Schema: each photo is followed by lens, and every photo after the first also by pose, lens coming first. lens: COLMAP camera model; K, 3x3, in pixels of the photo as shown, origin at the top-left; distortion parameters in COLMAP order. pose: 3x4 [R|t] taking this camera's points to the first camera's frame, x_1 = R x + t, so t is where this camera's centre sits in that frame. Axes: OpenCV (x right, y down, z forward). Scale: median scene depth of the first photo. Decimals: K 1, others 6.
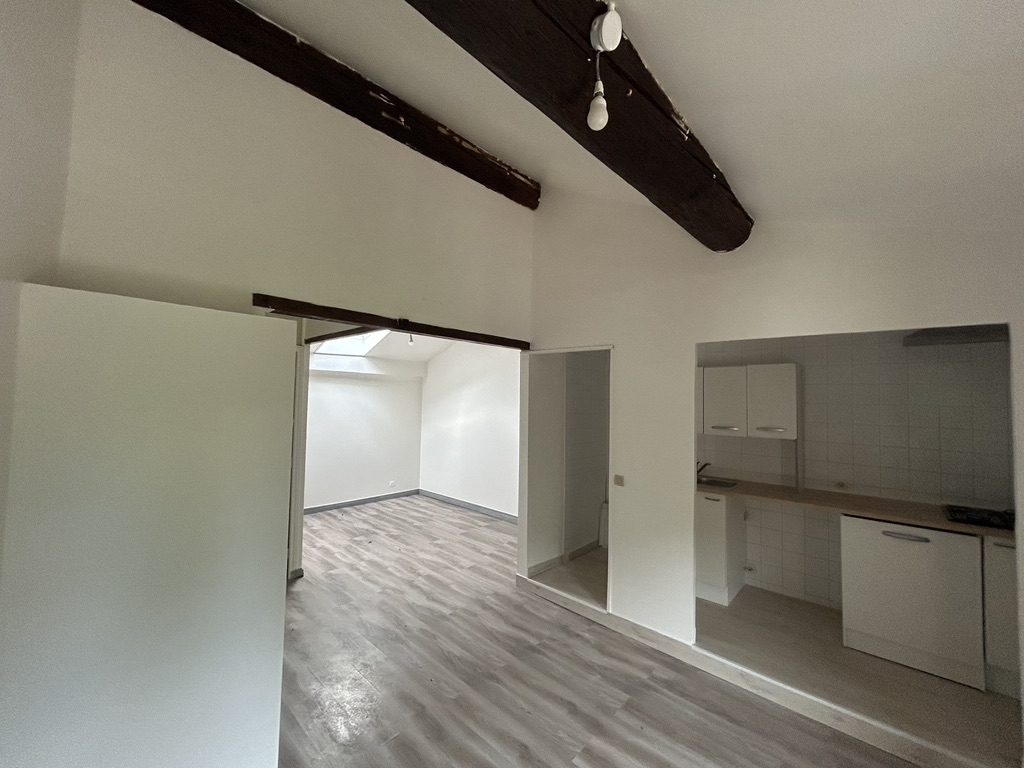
lens RADIAL K [[412.6, 0, 512.5], [0, 412.6, 385.7], [0, 0, 1]] dist [0.000510, 0.000293]
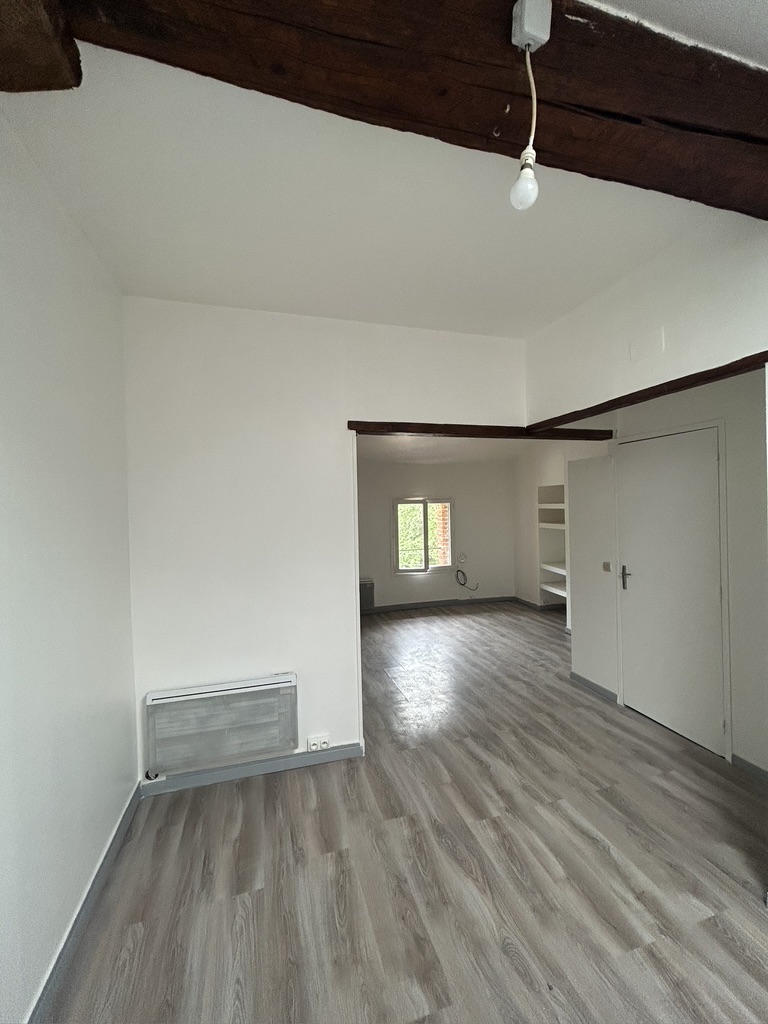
lens RADIAL K [[412.6, 0, 387.3], [0, 412.6, 512.1], [0, 0, 1]] dist [0.000510, 0.000293]
pose [[-0.864826, -0.003246, 0.502060, -0.449410], [-0.006294, 0.999971, -0.004378, 0.066373], [-0.502031, -0.006947, -0.864821, 1.858170]]
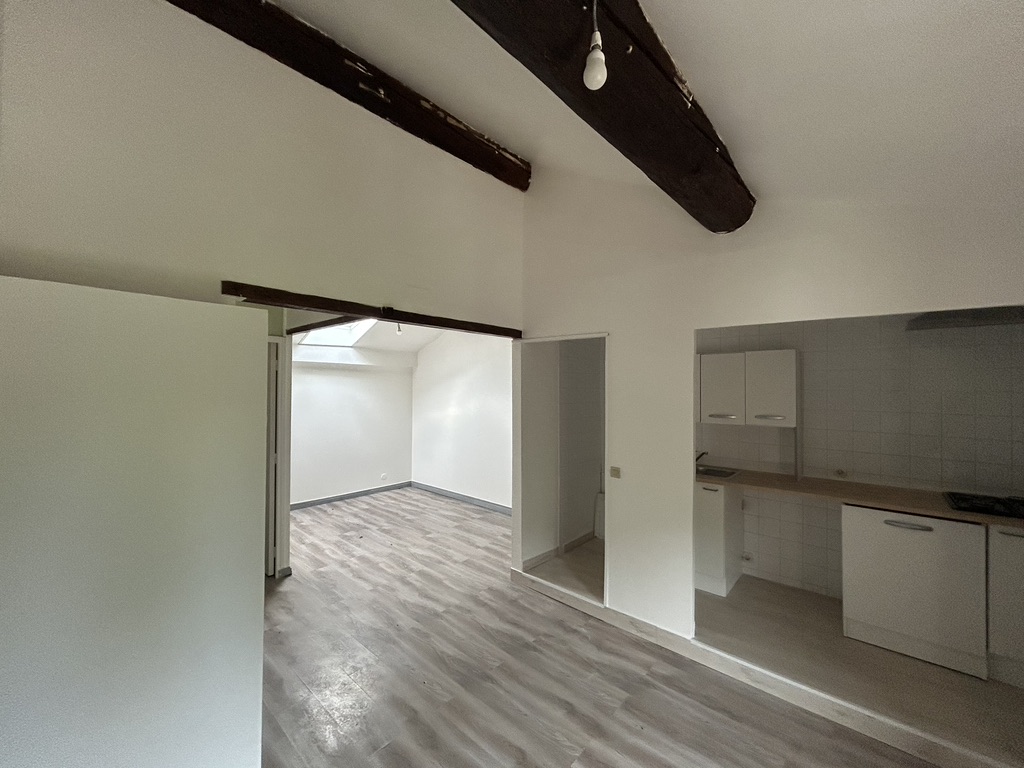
lens RADIAL K [[412.6, 0, 512.6], [0, 412.6, 386.0], [0, 0, 1]] dist [0.000510, 0.000293]
pose [[0.999748, -0.013564, 0.017899, 0.001904], [0.013040, 0.999493, 0.029046, -0.004287], [-0.018284, -0.028805, 0.999418, 0.038959]]
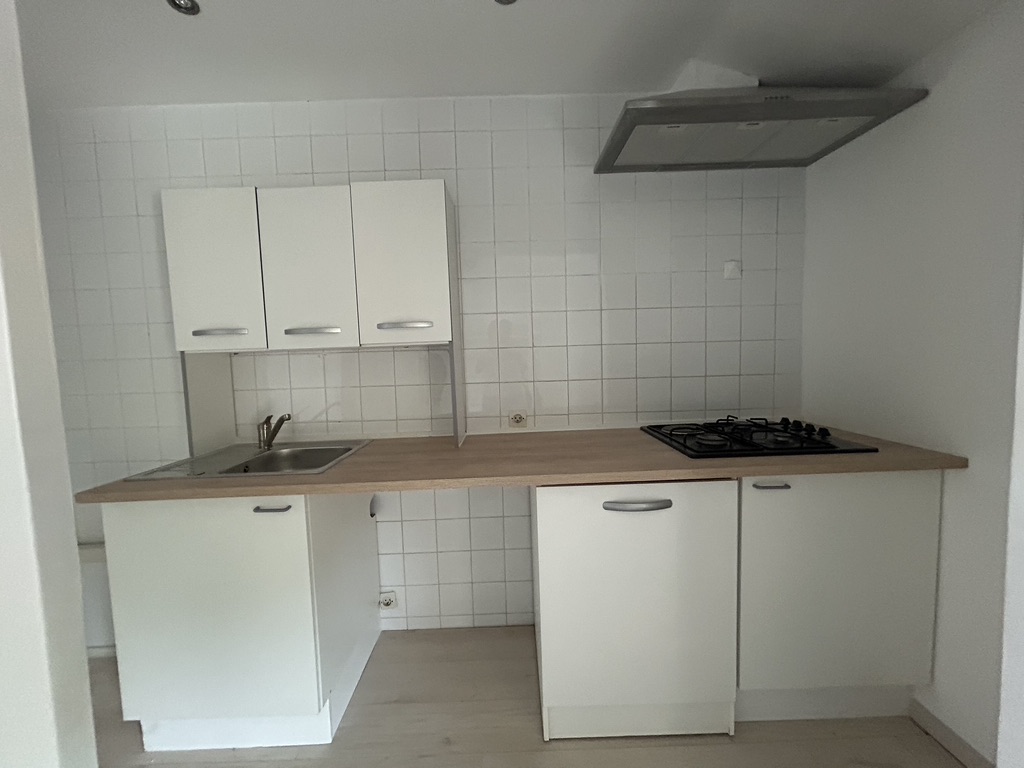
lens RADIAL K [[412.6, 0, 504.5], [0, 412.6, 380.2], [0, 0, 1]] dist [0.000510, 0.000293]
pose [[0.742857, -0.091005, 0.663236, 0.401955], [0.027282, 0.994009, 0.105834, 0.123584], [-0.668894, -0.060526, 0.740890, 0.585159]]
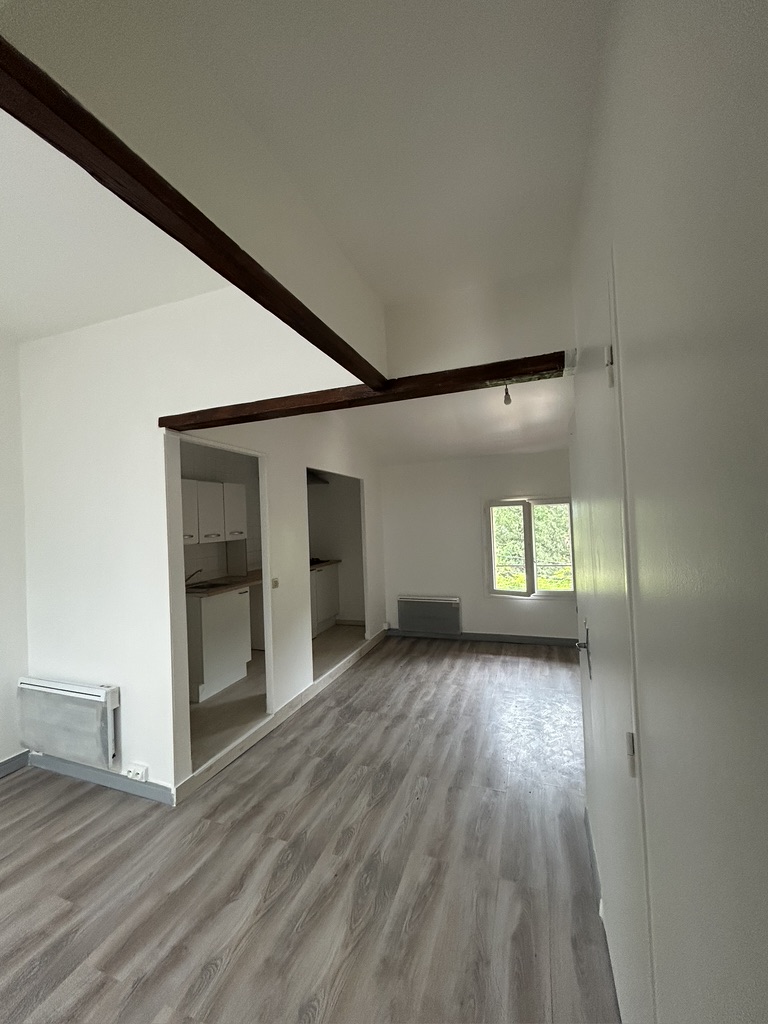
lens RADIAL K [[412.6, 0, 383.4], [0, 412.6, 510.3], [0, 0, 1]] dist [0.000510, 0.000293]
pose [[-0.387190, 0.019871, 0.921786, -0.795818], [0.003102, 0.999790, -0.020250, 0.061955], [-0.921995, -0.004981, -0.387170, 1.100477]]
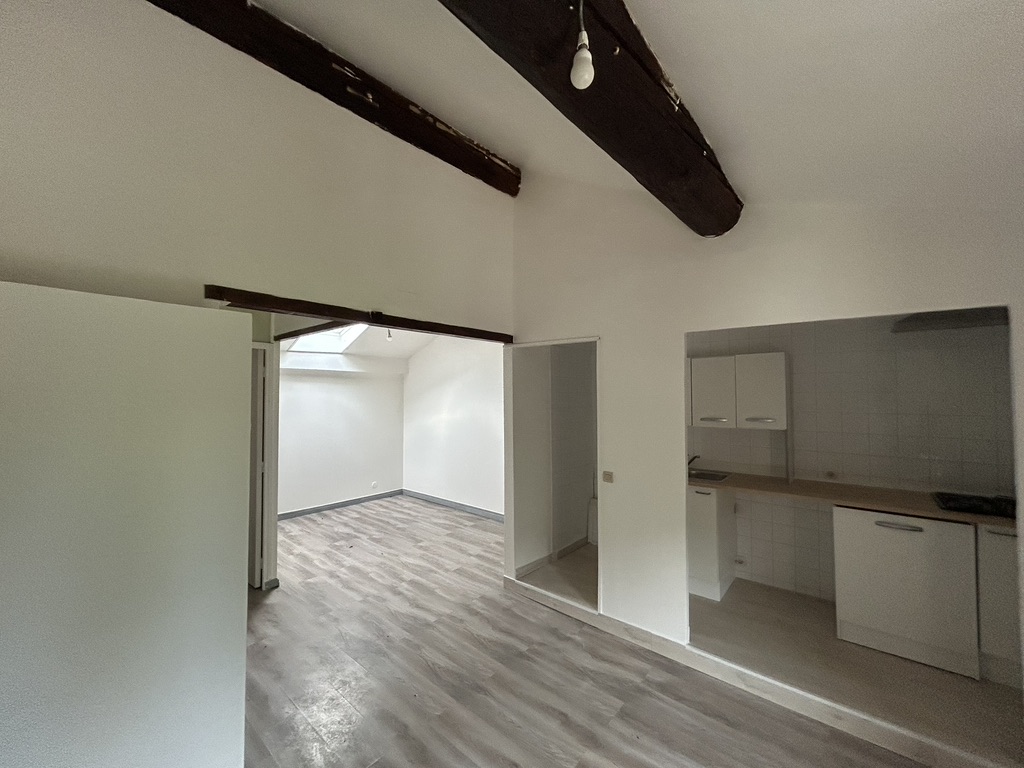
lens RADIAL K [[412.6, 0, 513.3], [0, 412.6, 385.9], [0, 0, 1]] dist [0.000510, 0.000293]
pose [[0.999061, -0.020834, 0.037990, 0.004779], [0.020350, 0.999707, 0.013082, 0.000140], [-0.038252, -0.012297, 0.999192, 0.045929]]
